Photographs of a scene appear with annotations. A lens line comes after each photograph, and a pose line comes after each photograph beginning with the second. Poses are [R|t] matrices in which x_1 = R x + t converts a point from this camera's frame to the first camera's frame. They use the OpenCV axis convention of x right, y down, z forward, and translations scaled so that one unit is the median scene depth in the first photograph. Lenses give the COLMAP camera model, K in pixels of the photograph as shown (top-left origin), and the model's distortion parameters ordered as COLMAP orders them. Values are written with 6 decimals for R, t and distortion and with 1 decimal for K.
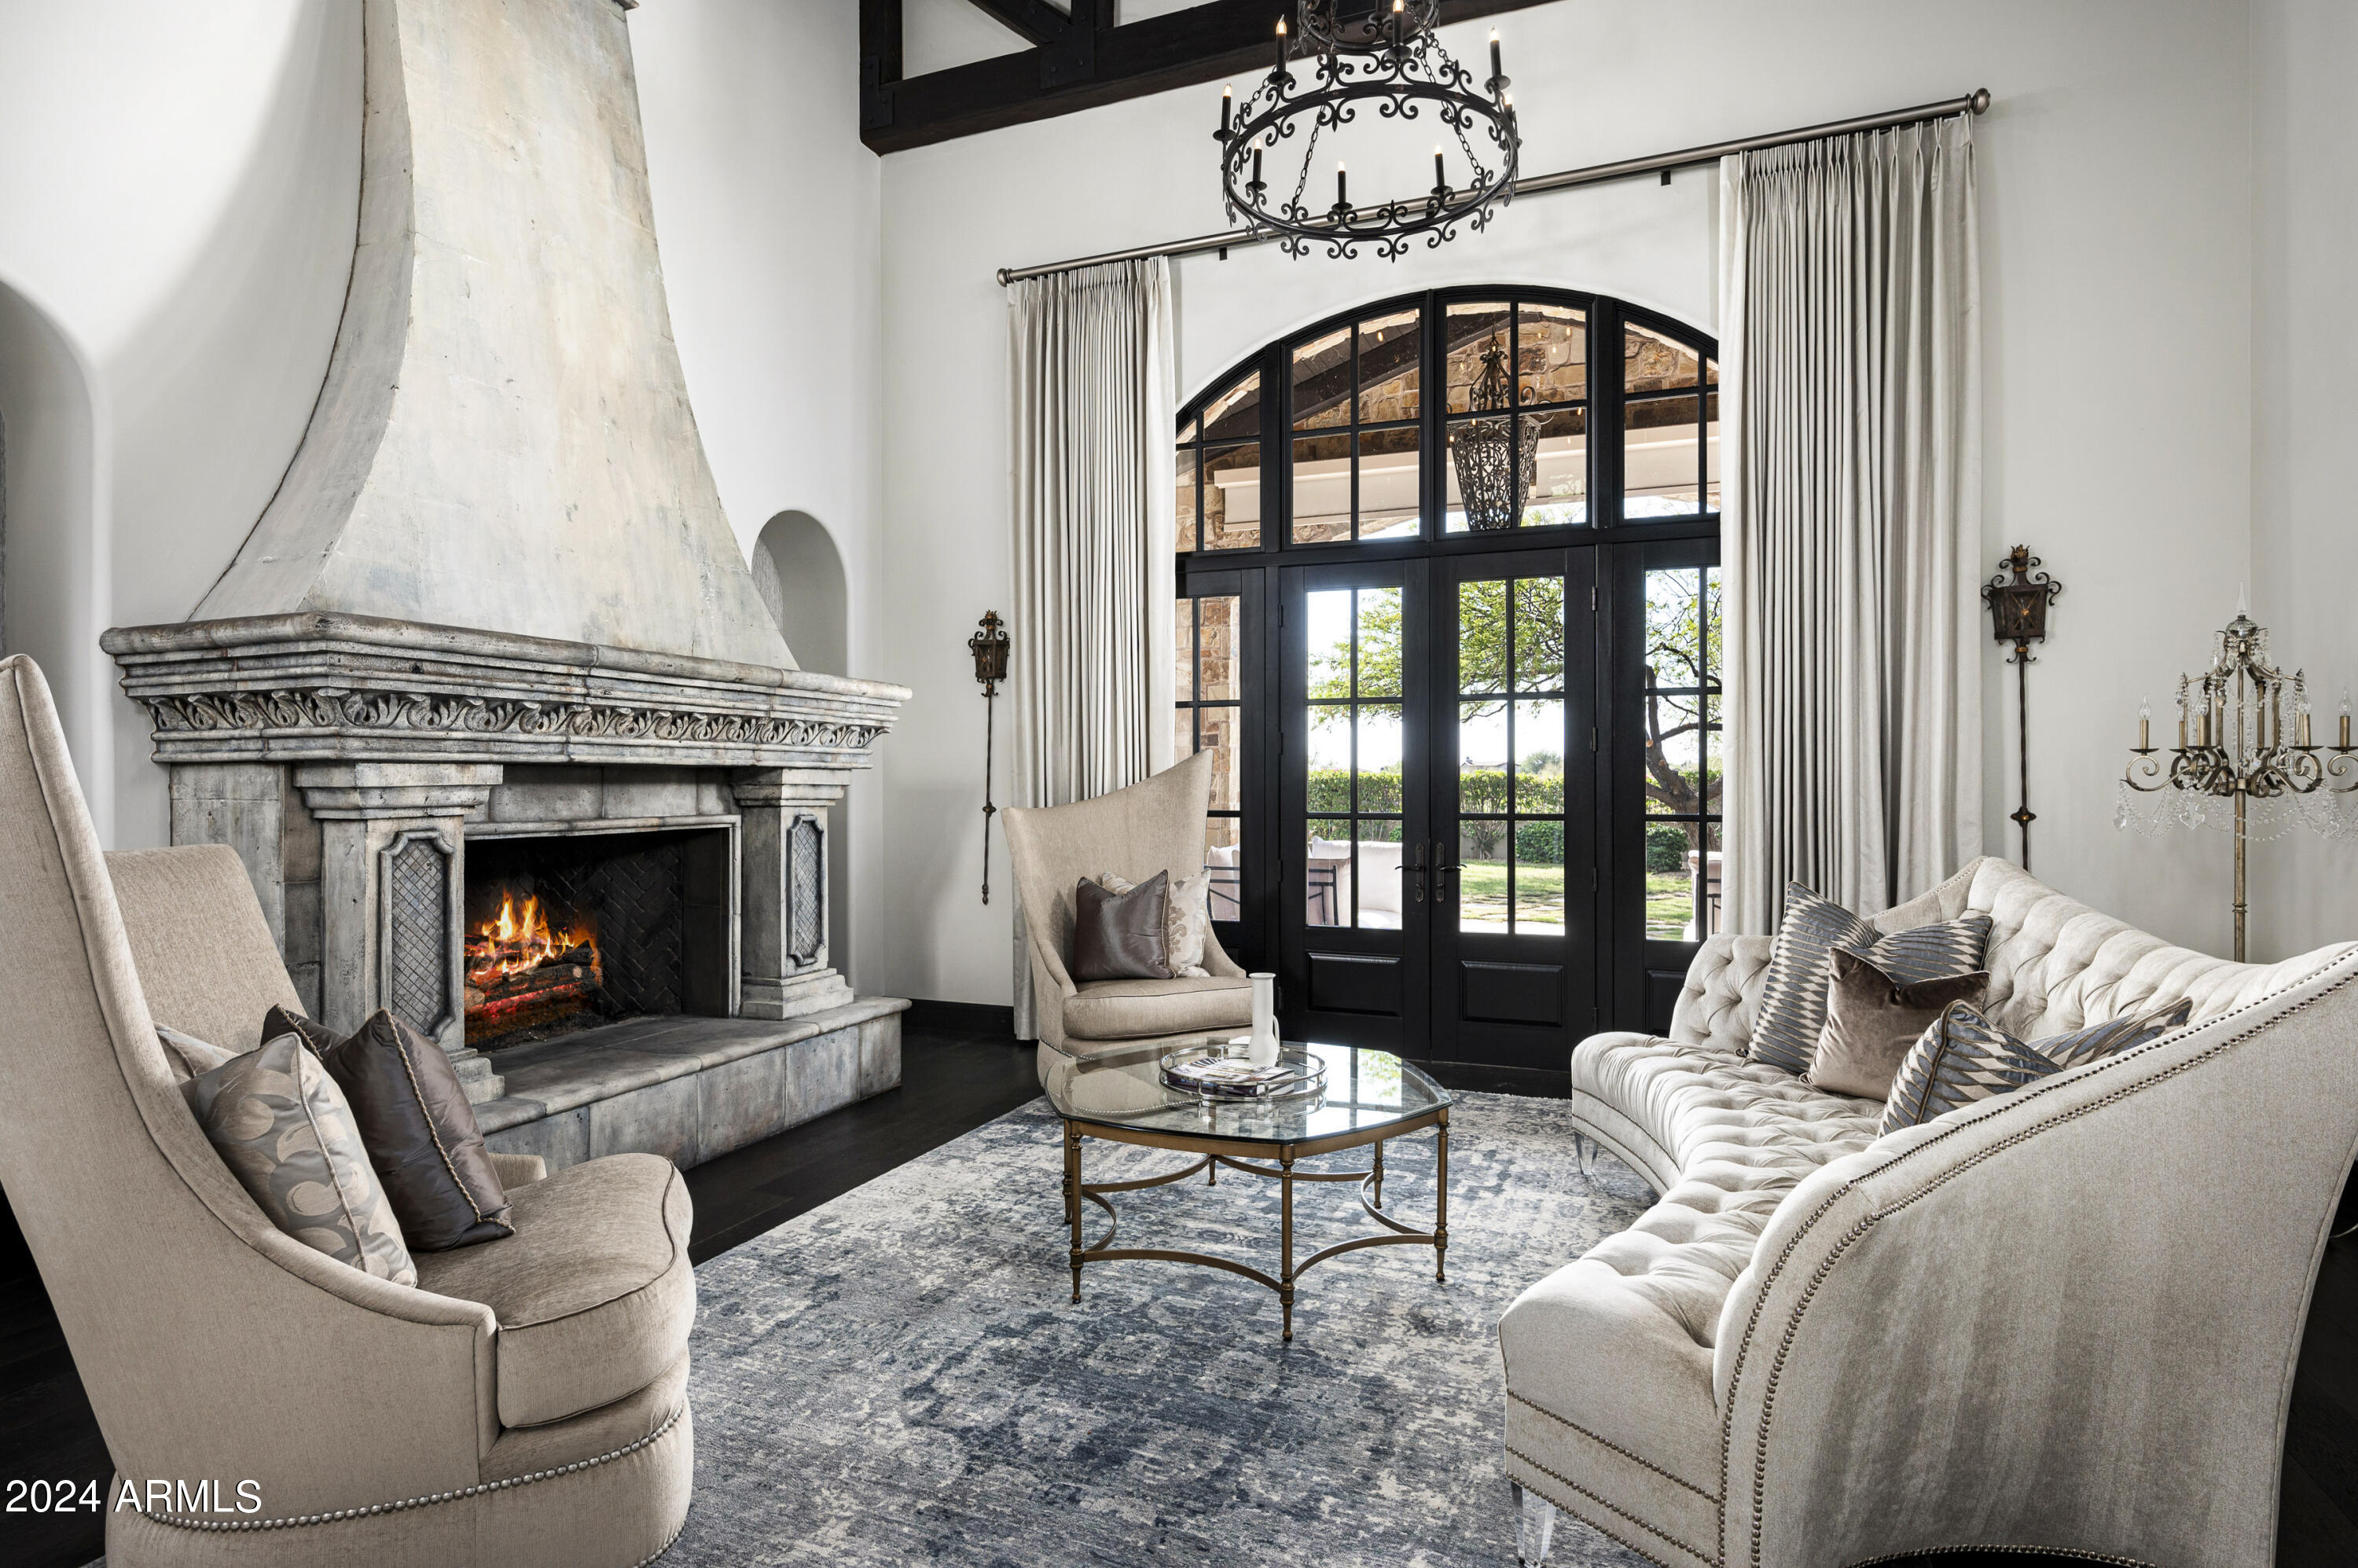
lens RADIAL K [[1224.6, 0, 1181.5], [0, 1224.6, 781.9], [0, 0, 1]] dist [-0.002208, 0.000582]
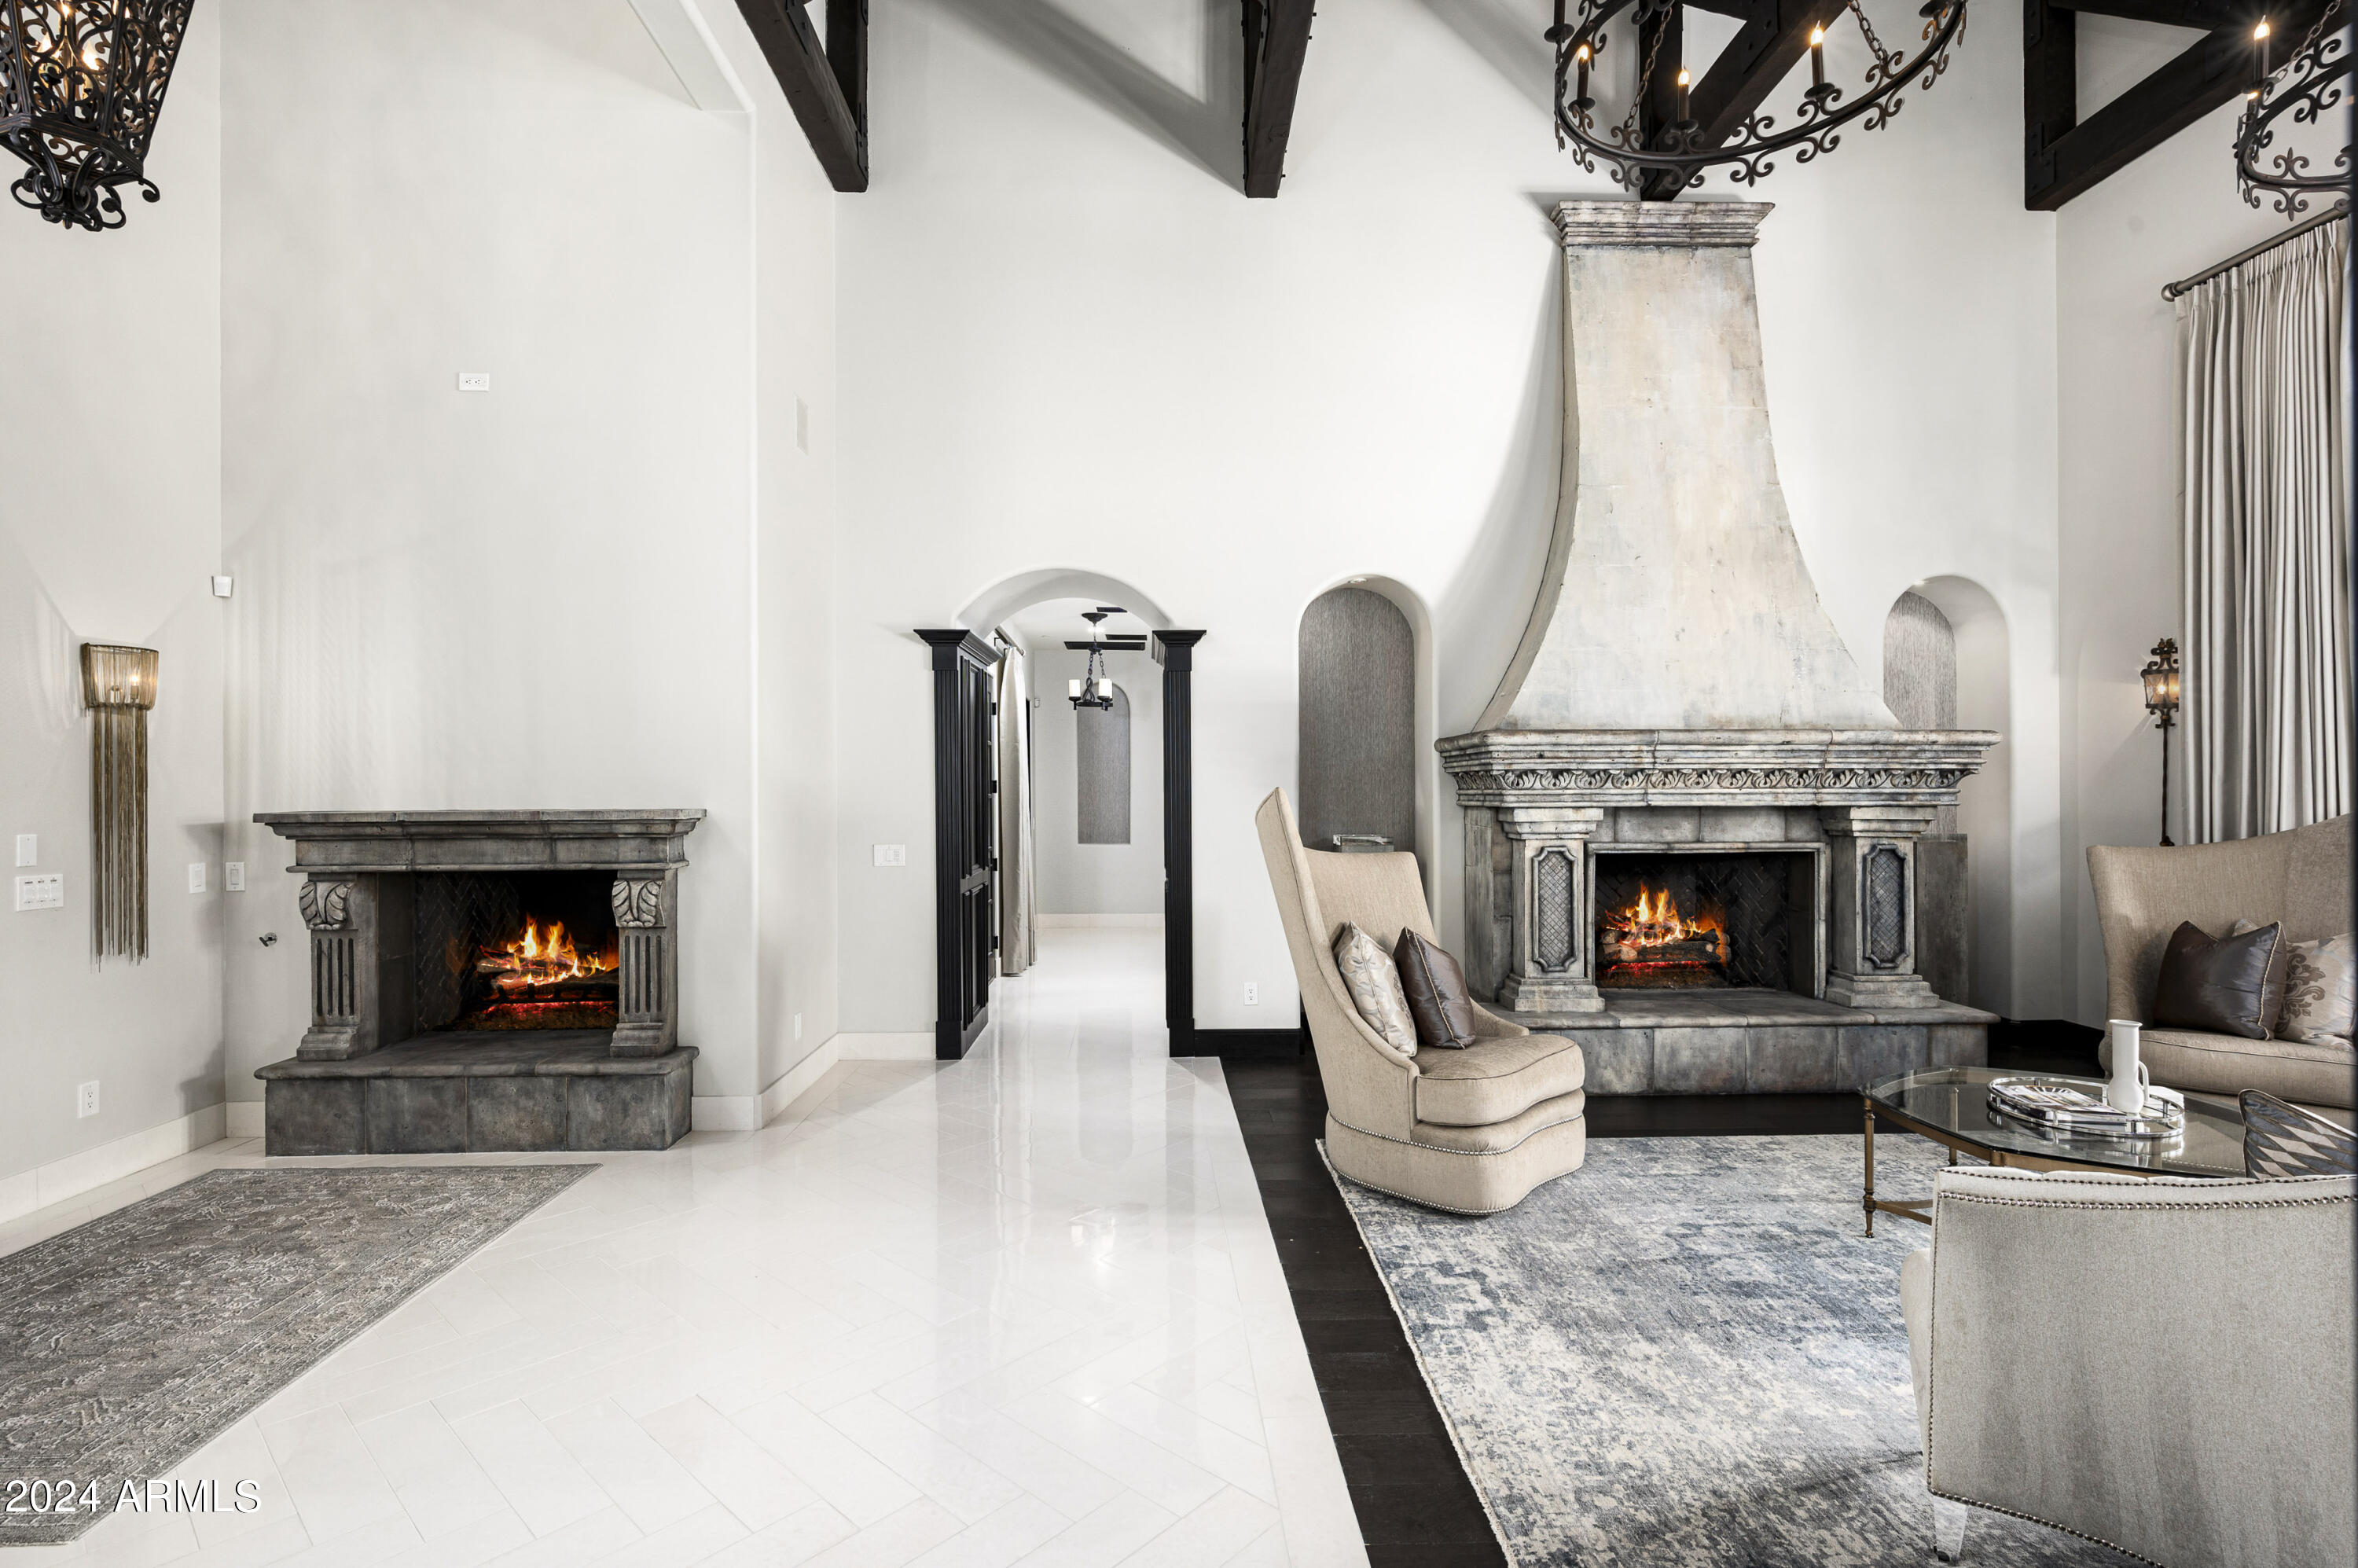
lens RADIAL K [[1136.9, 0, 1172.6], [0, 1136.9, 787.5], [0, 0, 1]] dist [-0.003529, 0.000060]
pose [[0.391723, -0.001917, -0.920081, 0.540443], [0.004904, 0.999988, 0.000005, -0.039282], [0.920070, -0.004514, 0.391727, -0.106595]]
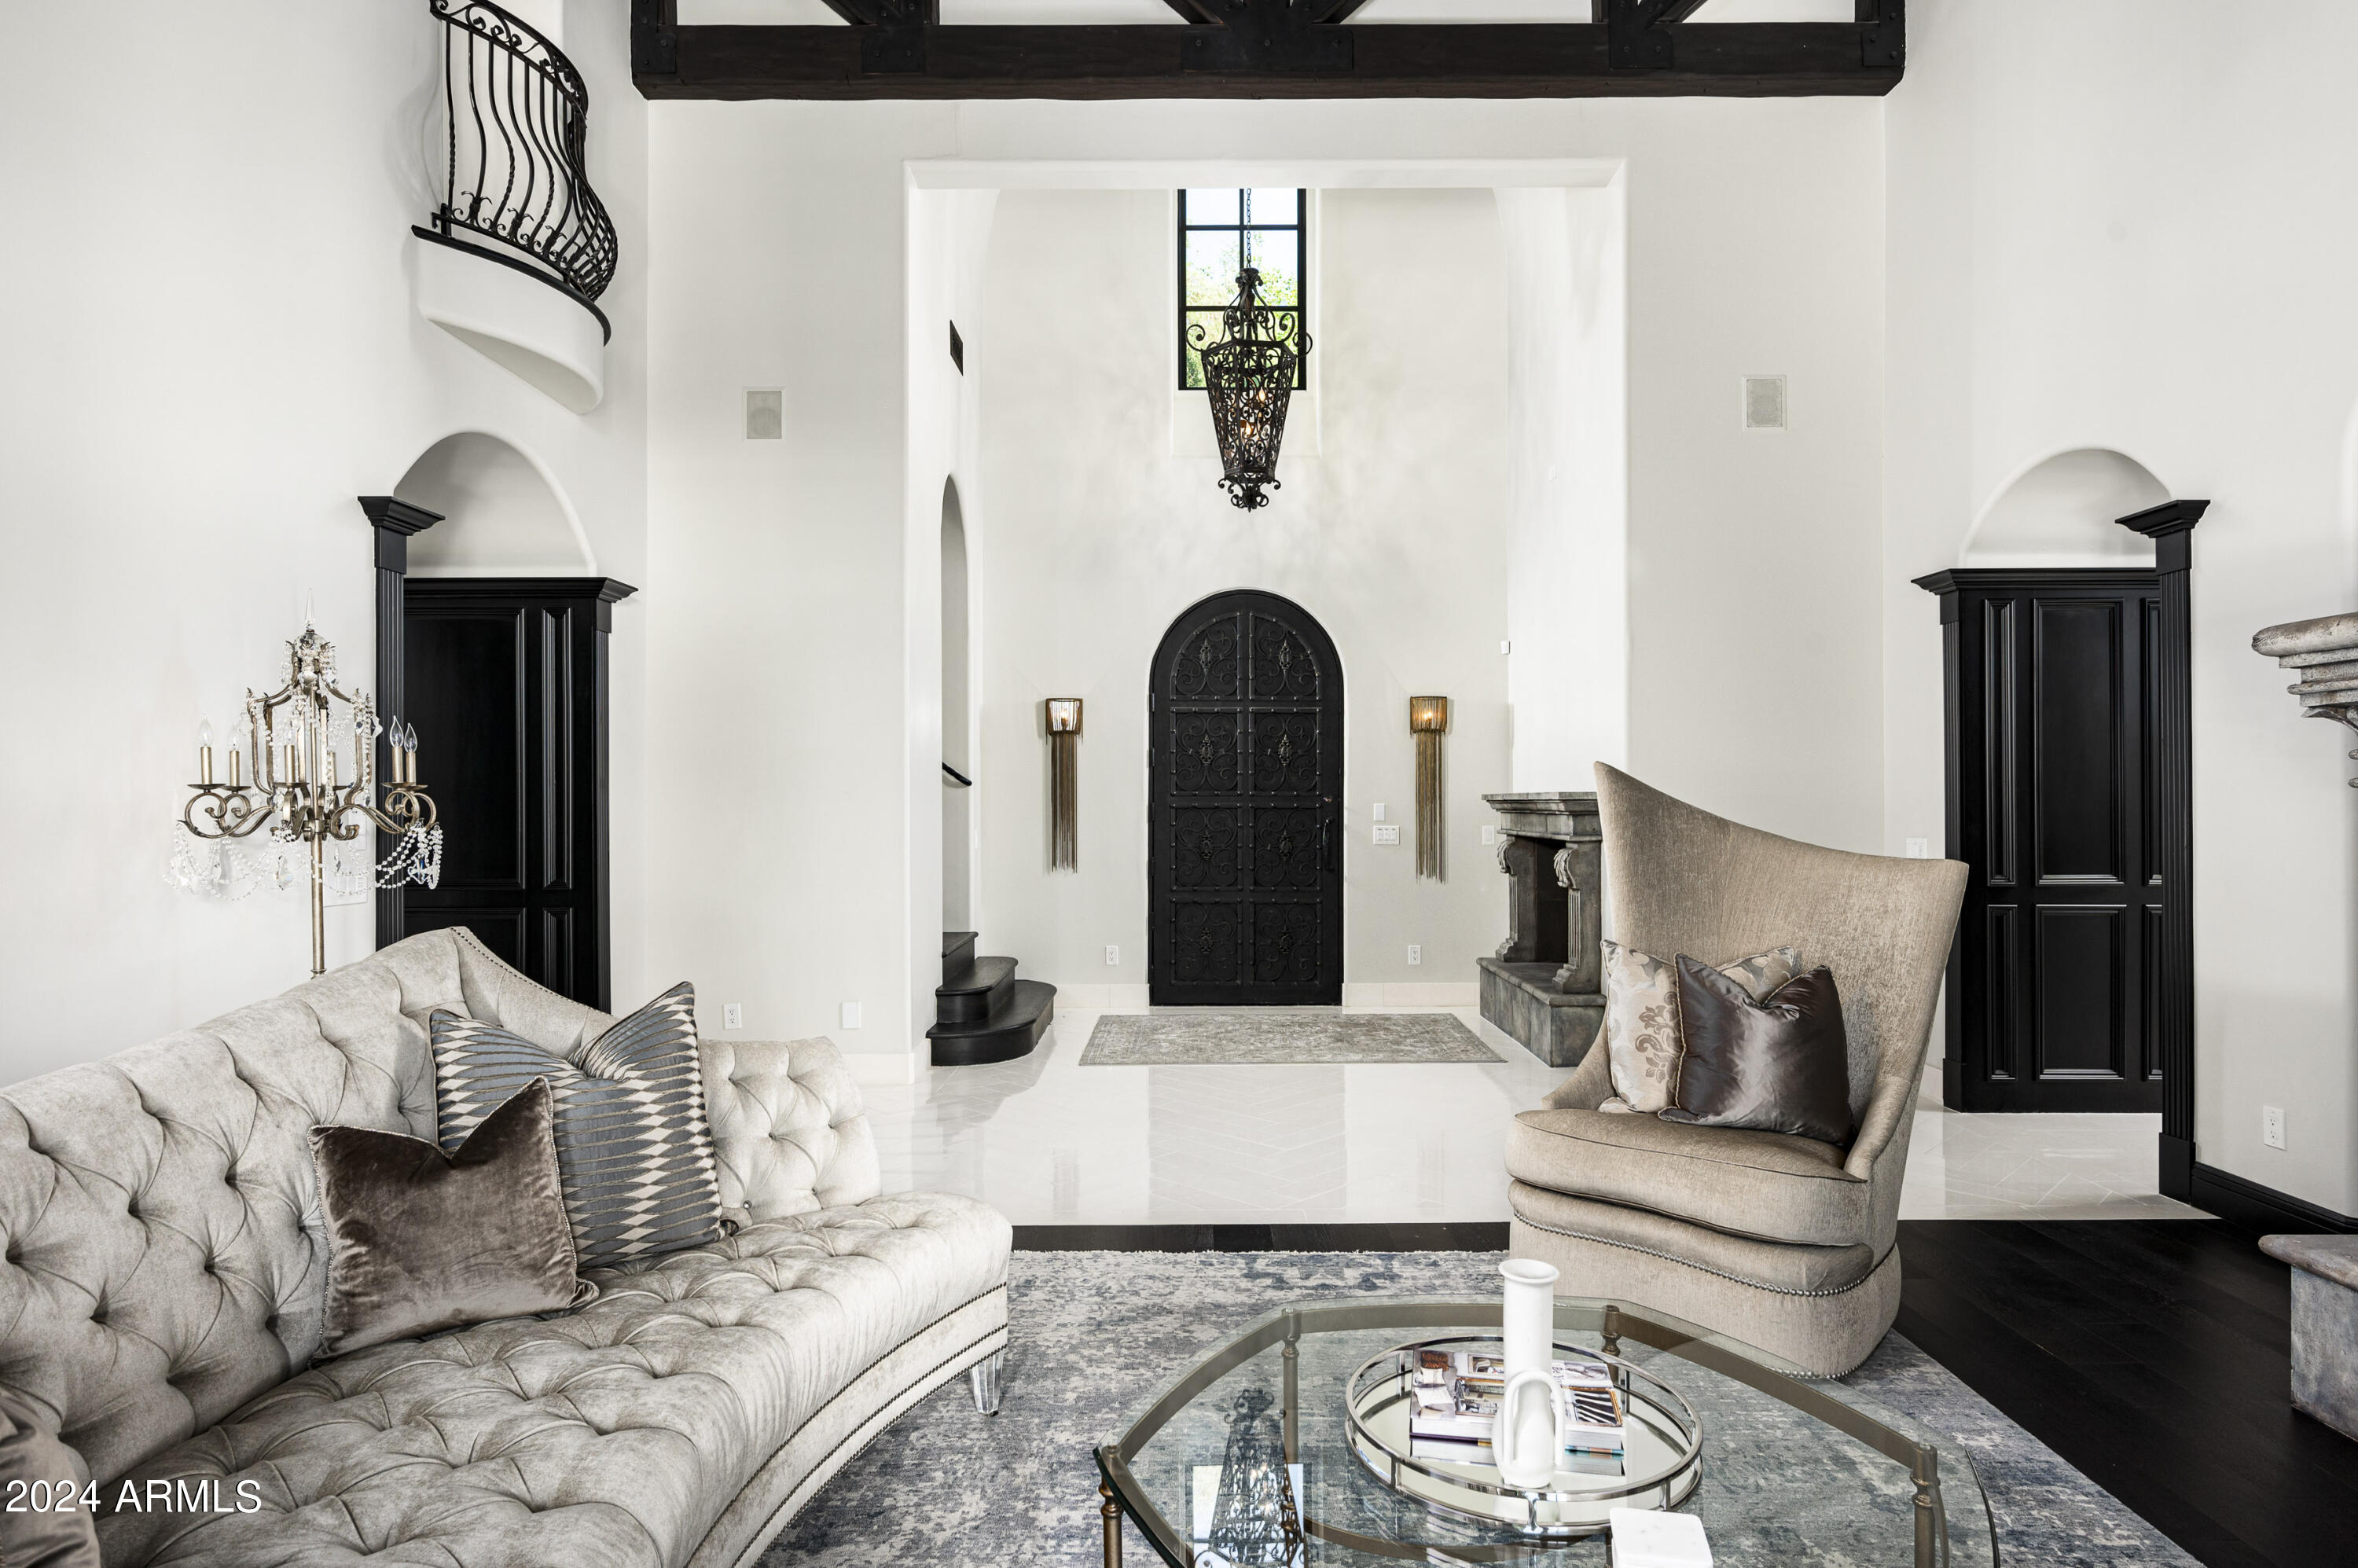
lens RADIAL K [[1300.5, 0, 1179.2], [0, 1300.5, 793.9], [0, 0, 1]] dist [0.000485, -0.000041]
pose [[-0.930061, -0.000105, -0.367404, 0.299420], [0.001543, 0.999990, -0.004192, -0.009138], [0.367401, -0.004466, -0.930052, 1.206593]]
